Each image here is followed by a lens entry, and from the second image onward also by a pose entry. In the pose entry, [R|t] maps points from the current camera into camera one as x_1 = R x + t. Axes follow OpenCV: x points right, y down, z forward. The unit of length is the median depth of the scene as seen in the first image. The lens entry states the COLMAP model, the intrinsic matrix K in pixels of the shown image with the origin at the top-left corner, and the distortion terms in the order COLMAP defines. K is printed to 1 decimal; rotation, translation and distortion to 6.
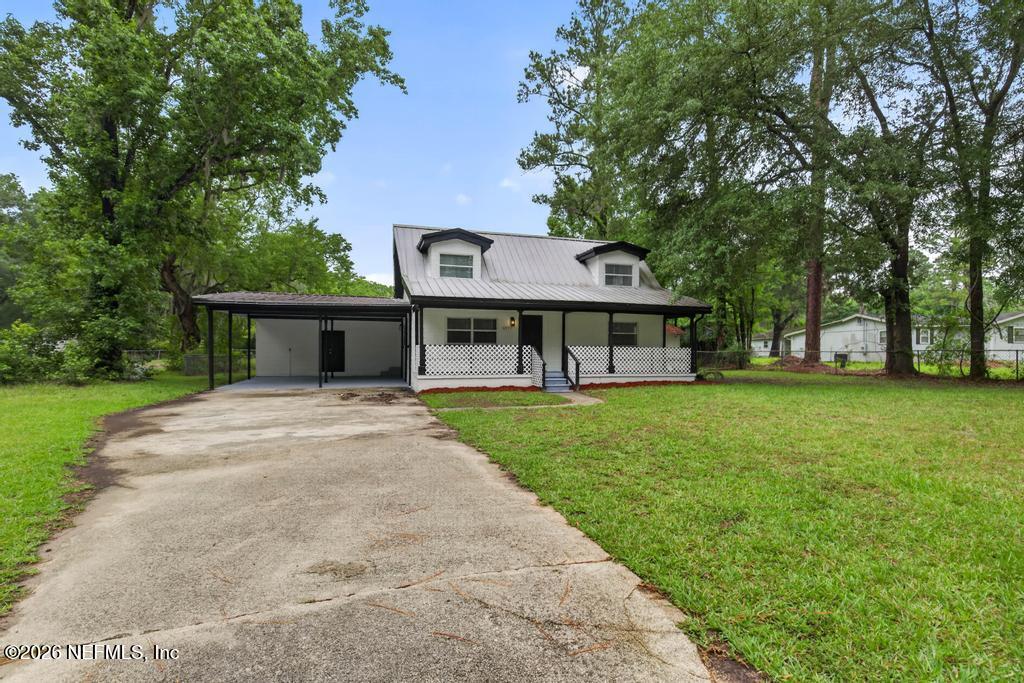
lens RADIAL K [[485.8, 0, 512.0], [0, 485.8, 341.5], [0, 0, 1]] dist [-0.000187, -0.000366]
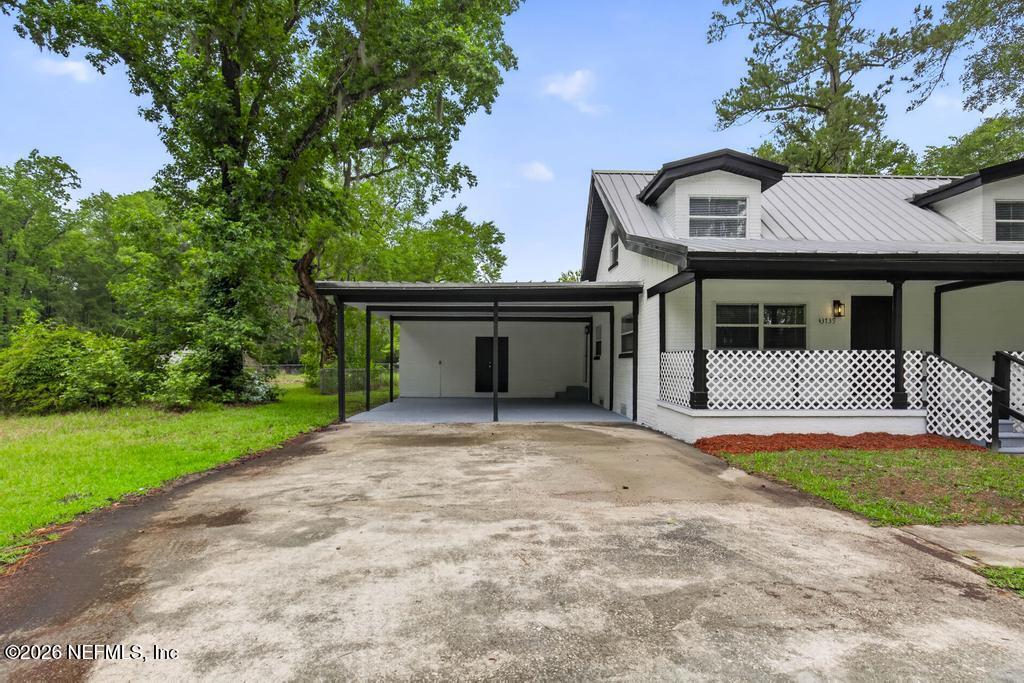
lens RADIAL K [[471.0, 0, 512.0], [0, 471.0, 341.5], [0, 0, 1]] dist [0.000750, -0.000155]
pose [[0.971371, -0.013040, -0.237209, -0.208633], [0.005393, 0.999446, -0.032856, 0.010460], [0.237506, 0.030636, 0.970903, 0.373390]]
